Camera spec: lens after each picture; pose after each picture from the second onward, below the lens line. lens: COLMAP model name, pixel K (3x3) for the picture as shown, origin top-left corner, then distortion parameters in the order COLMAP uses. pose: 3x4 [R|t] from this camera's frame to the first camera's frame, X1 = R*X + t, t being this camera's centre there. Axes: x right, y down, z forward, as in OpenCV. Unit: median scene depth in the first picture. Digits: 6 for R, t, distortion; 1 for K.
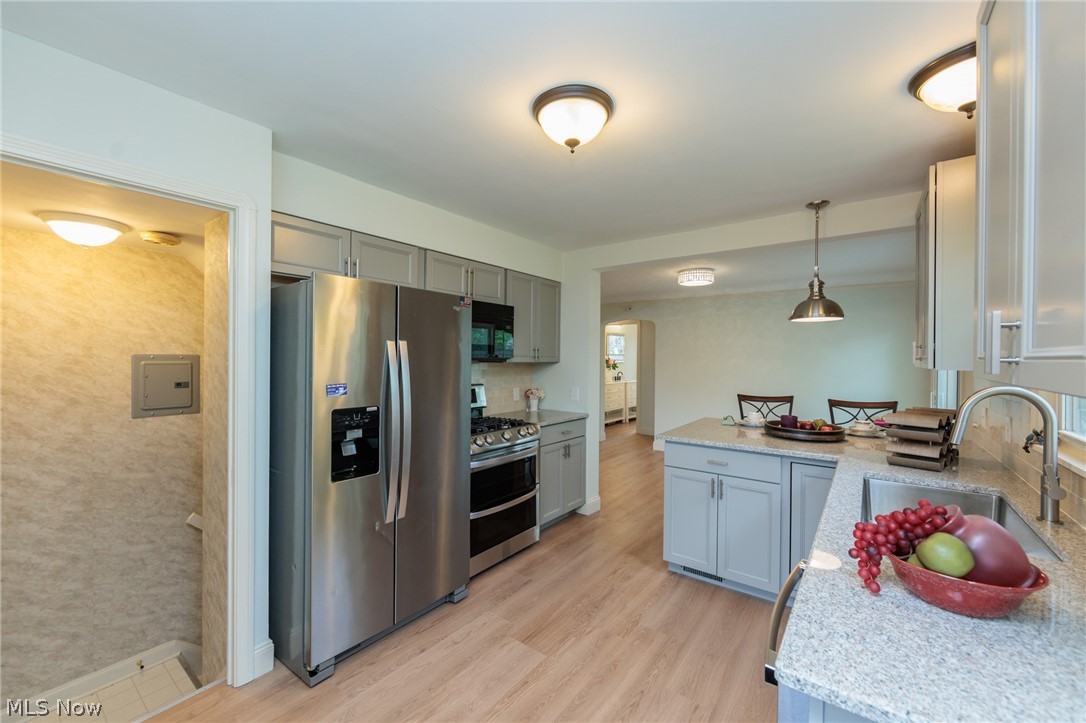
lens RADIAL K [[423.7, 0, 543.0], [0, 423.7, 361.5], [0, 0, 1]] dist [-0.005616, -0.000138]
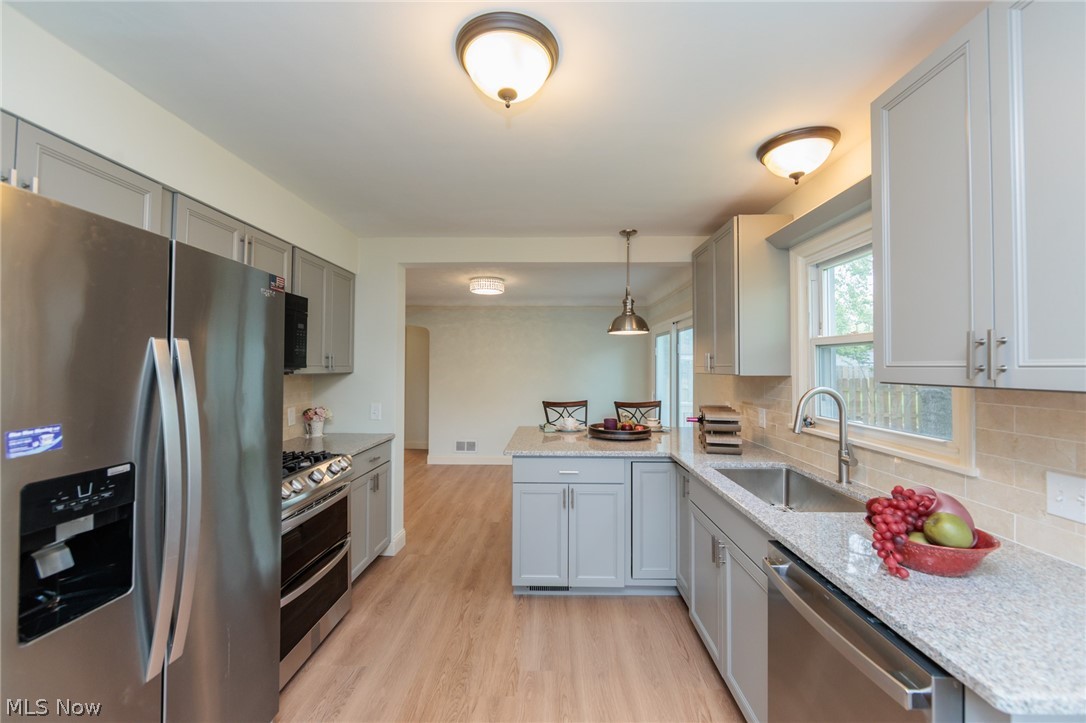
lens RADIAL K [[423.7, 0, 543.0], [0, 423.7, 361.5], [0, 0, 1]] dist [-0.005616, -0.000138]
pose [[0.813017, 0.002353, 0.582236, -0.206665], [0.009429, 0.999807, -0.017208, -0.004227], [-0.582164, 0.019480, 0.812838, 0.206969]]
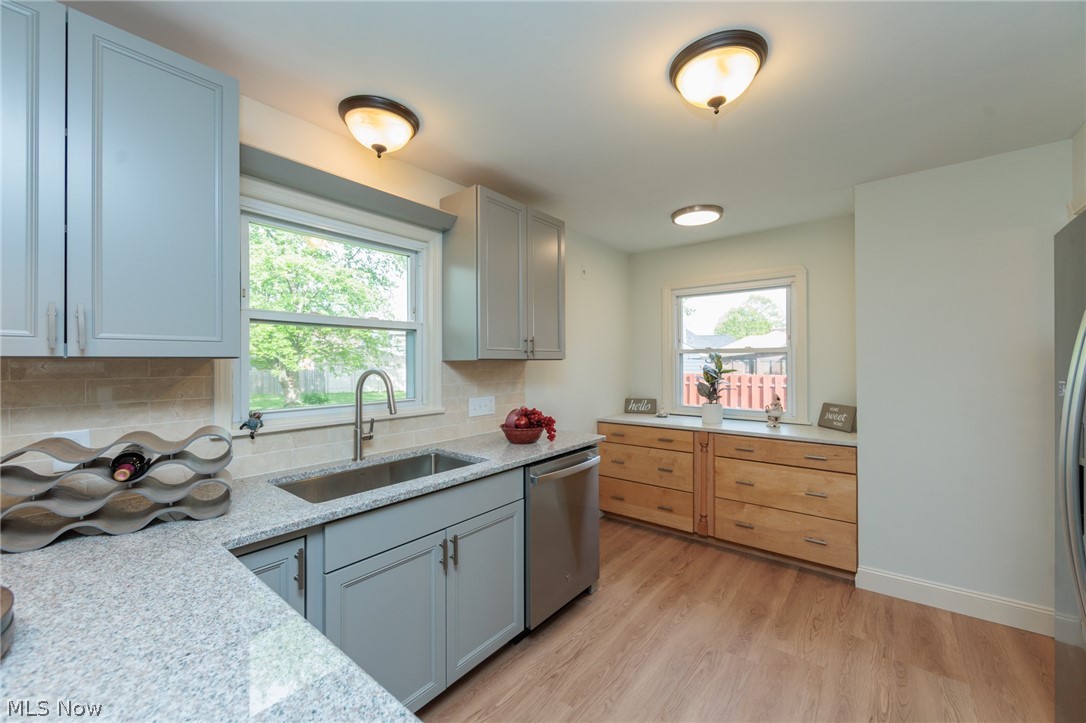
lens RADIAL K [[423.7, 0, 543.0], [0, 423.7, 361.5], [0, 0, 1]] dist [-0.005616, -0.000138]
pose [[-0.999673, -0.003446, 0.025330, 0.253970], [-0.003269, 0.999970, 0.007037, 0.012680], [-0.025353, 0.006951, -0.999654, 1.174388]]
